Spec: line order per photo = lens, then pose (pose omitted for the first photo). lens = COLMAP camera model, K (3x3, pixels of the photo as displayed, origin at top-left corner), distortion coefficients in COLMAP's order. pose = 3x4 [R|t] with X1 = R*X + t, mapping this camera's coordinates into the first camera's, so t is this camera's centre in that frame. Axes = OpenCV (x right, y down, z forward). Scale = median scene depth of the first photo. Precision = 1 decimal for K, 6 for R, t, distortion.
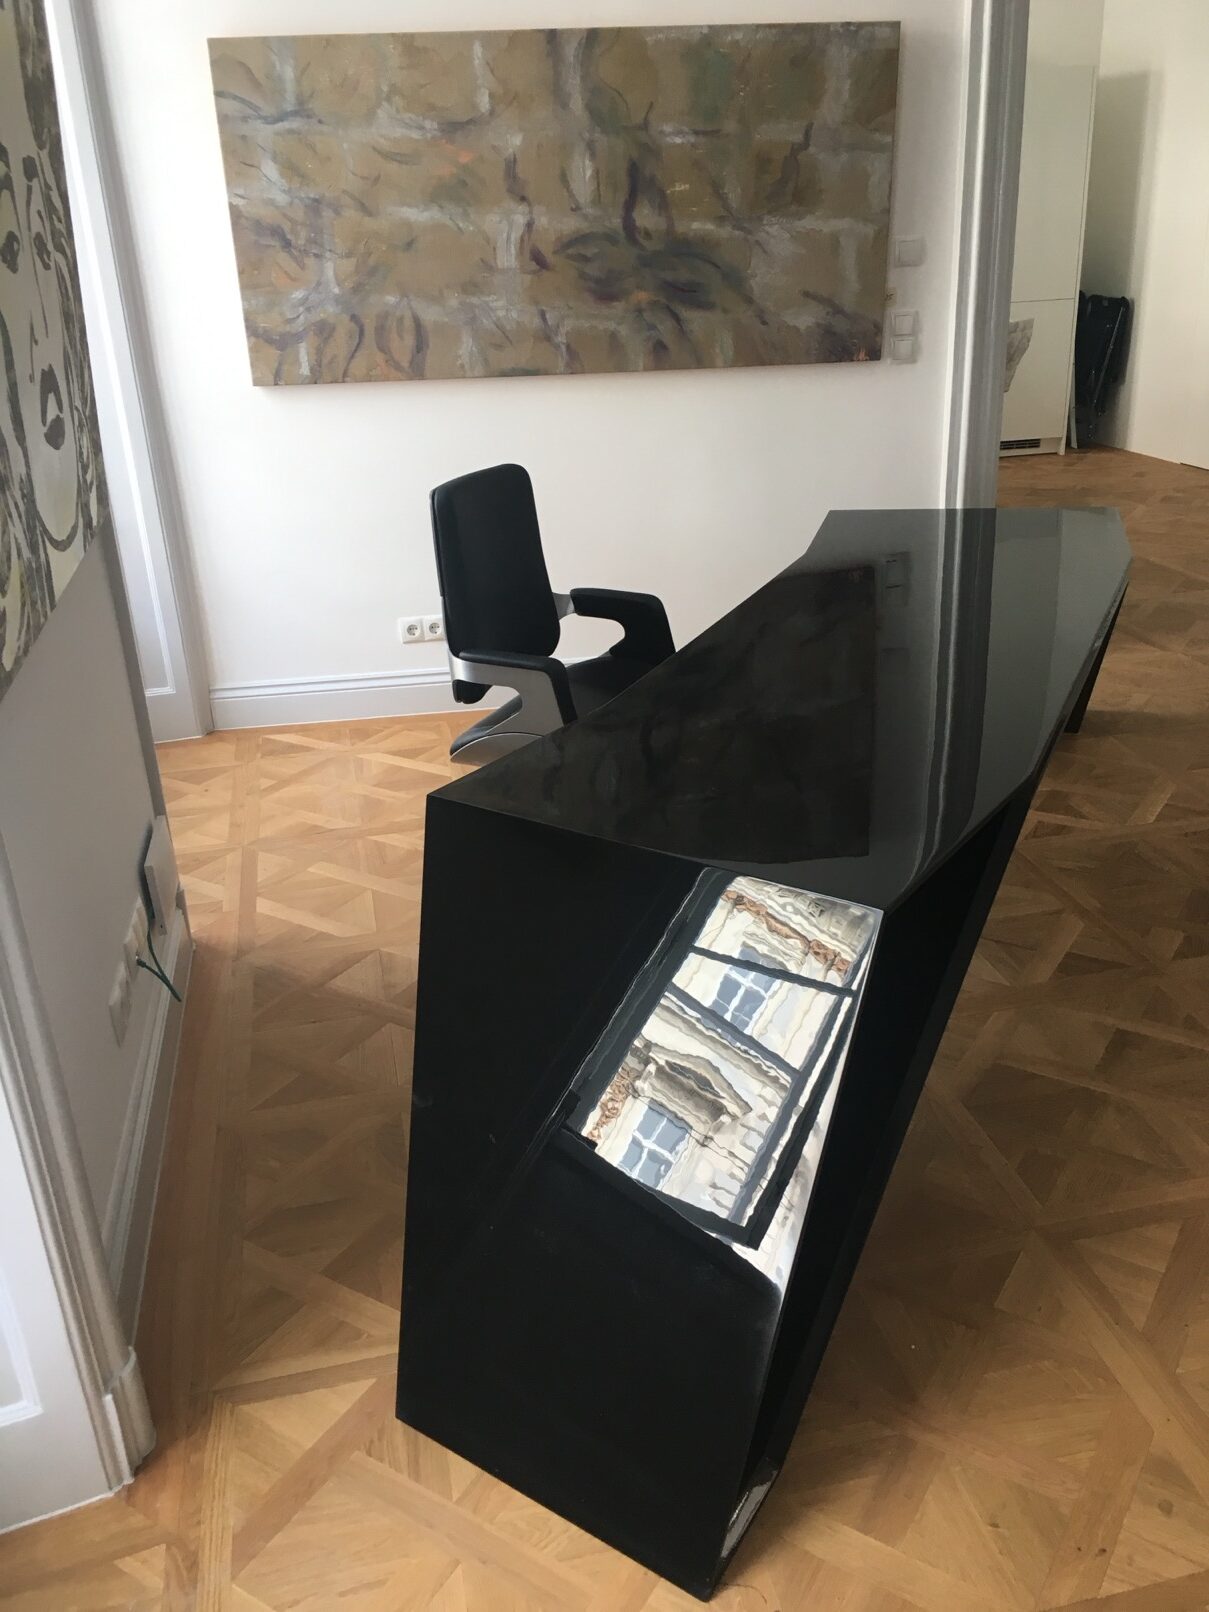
lens RADIAL K [[1367.7, 0, 609.7], [0, 1367.7, 798.6], [0, 0, 1]] dist [0.078649, -0.110576]
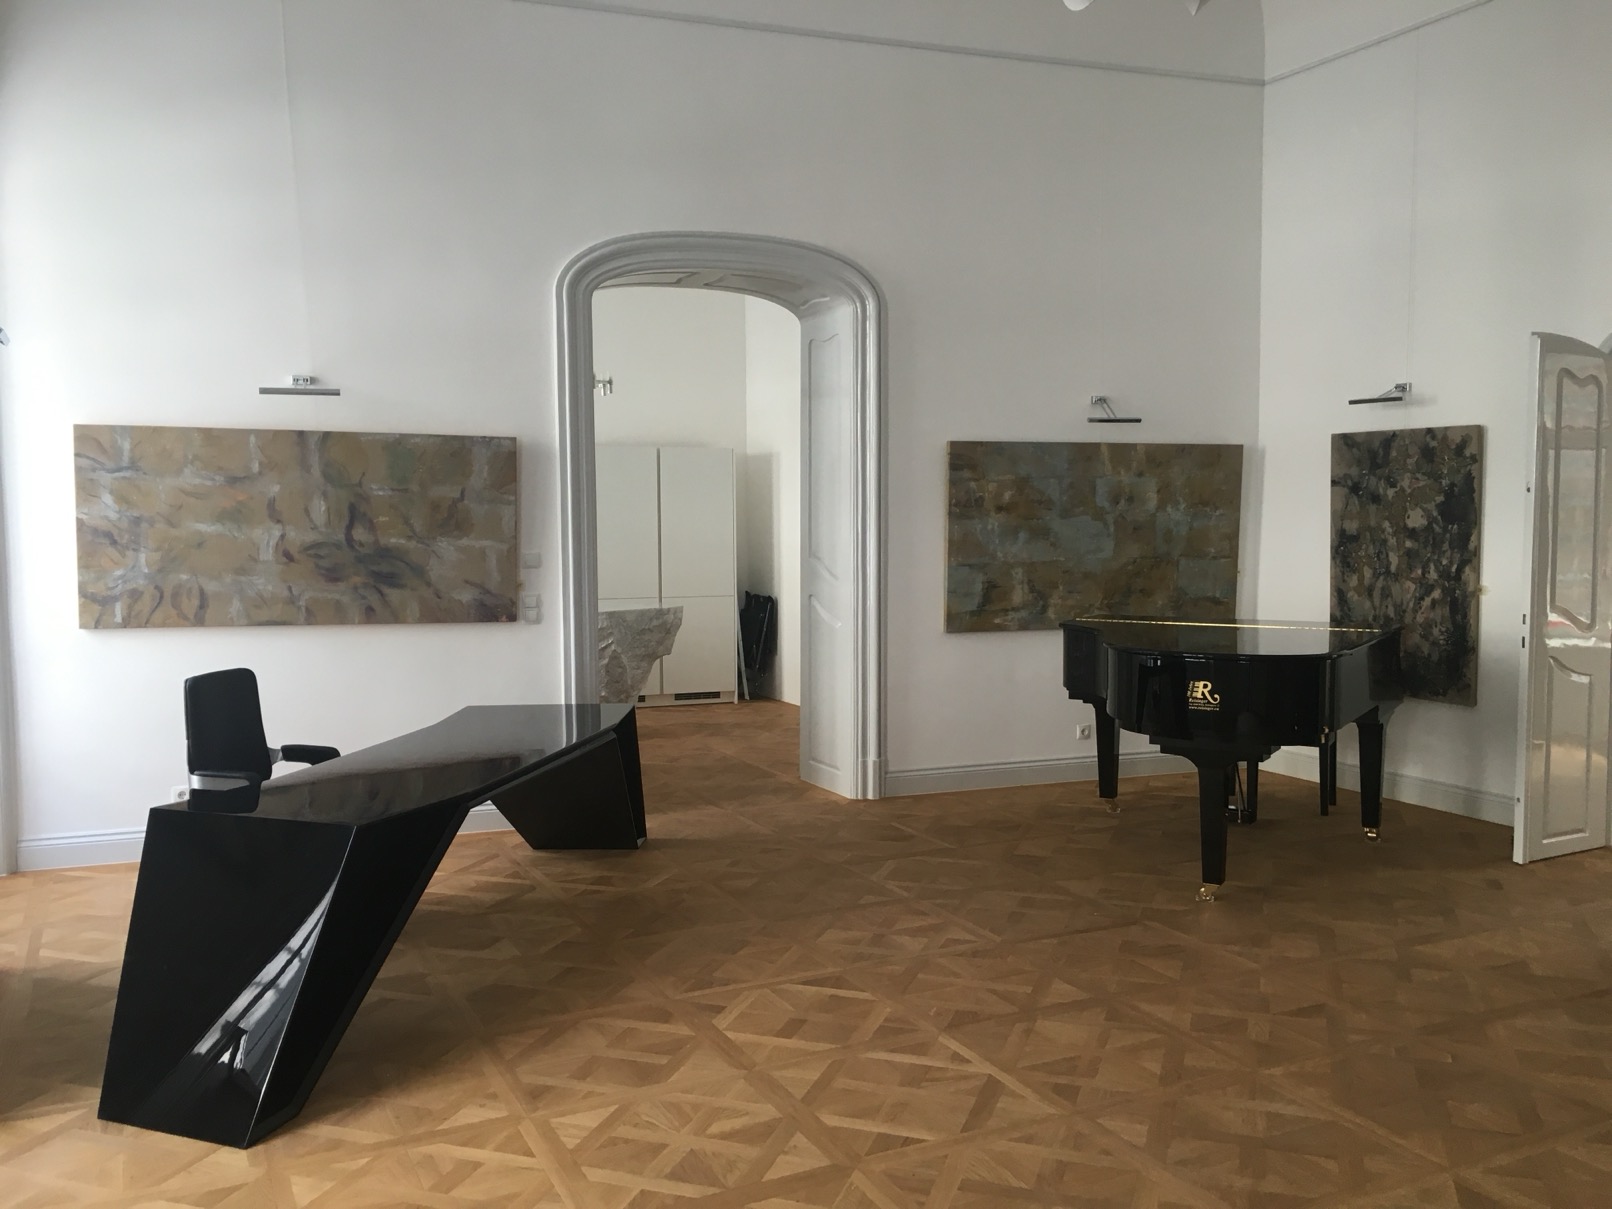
lens RADIAL K [[1367.7, 0, 803.6], [0, 1367.7, 605.2], [0, 0, 1]] dist [0.078649, -0.110576]
pose [[0.971863, 0.024063, 0.234313, 0.156865], [0.055657, 0.943140, -0.327704, 0.219741], [-0.228875, 0.331525, 0.915264, -0.579968]]
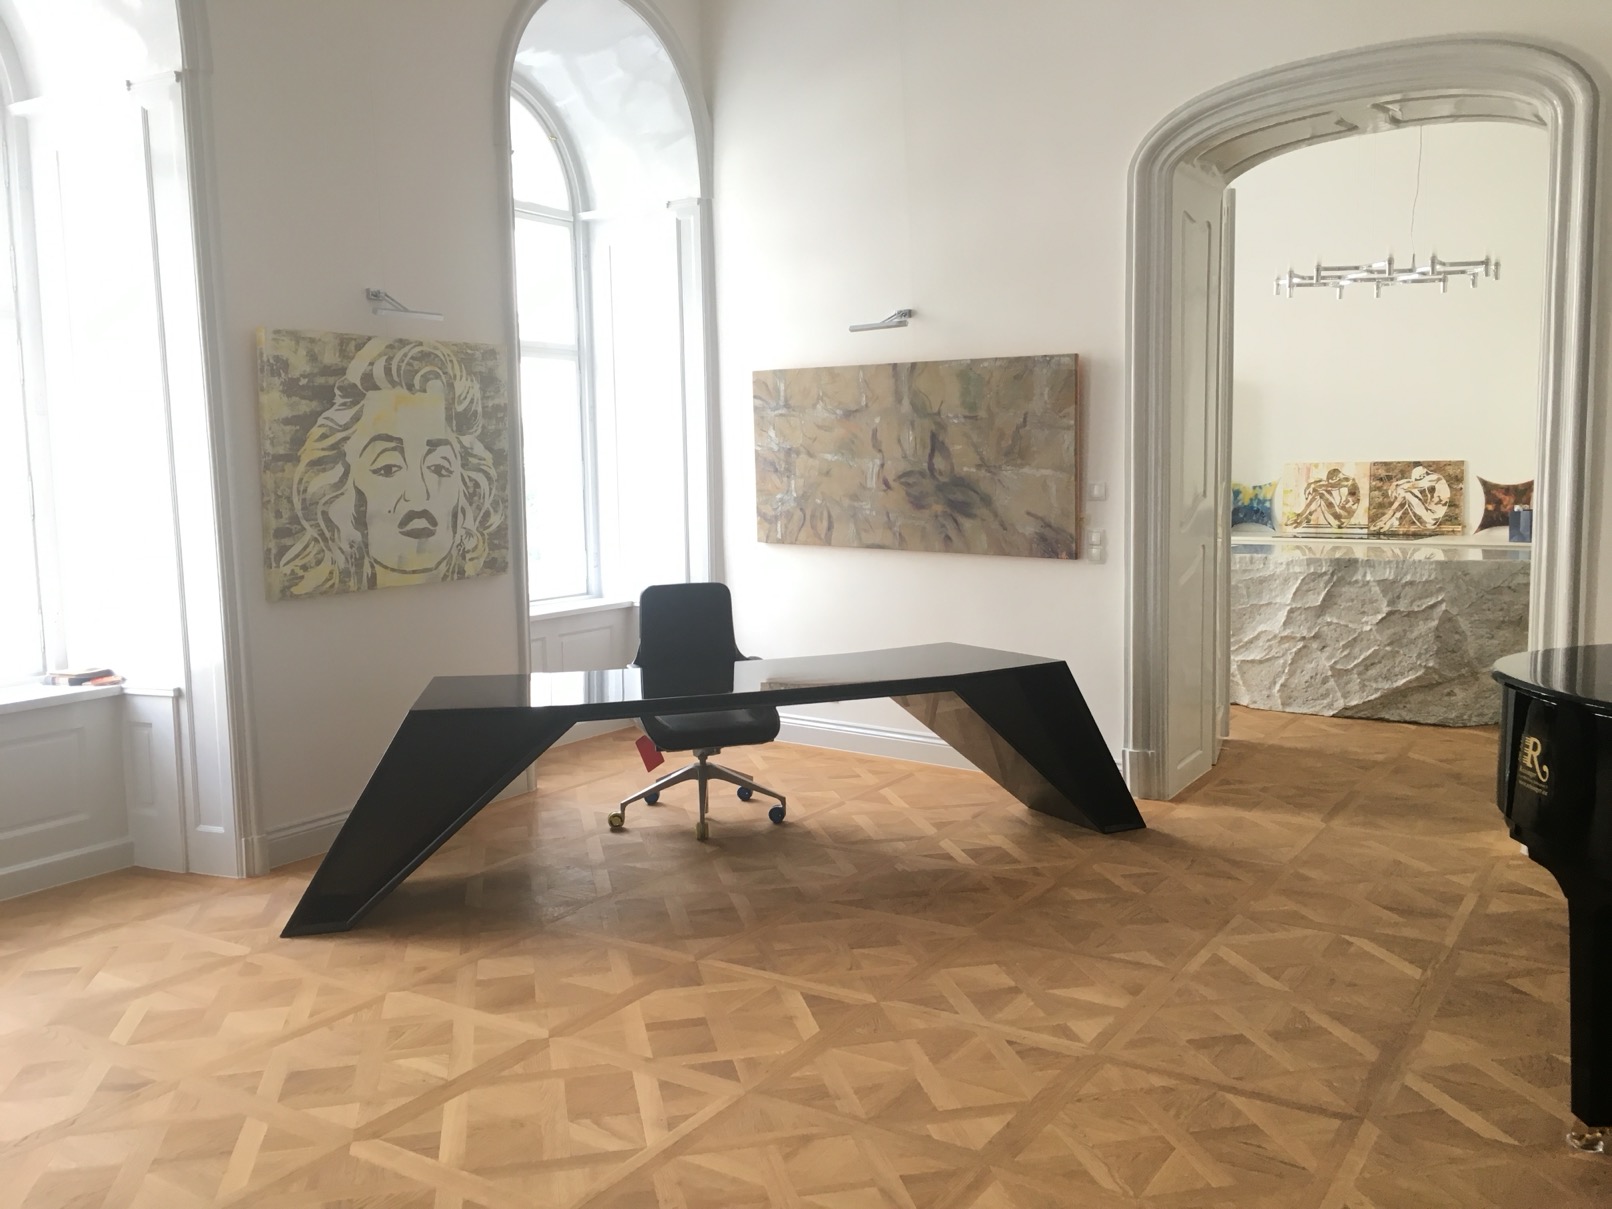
lens RADIAL K [[1367.7, 0, 800.1], [0, 1367.7, 600.9], [0, 0, 1]] dist [0.078649, -0.110576]
pose [[0.705505, 0.106925, -0.700592, 1.075014], [-0.292178, 0.944516, -0.150073, 0.025515], [0.645674, 0.310575, 0.697602, -0.189867]]
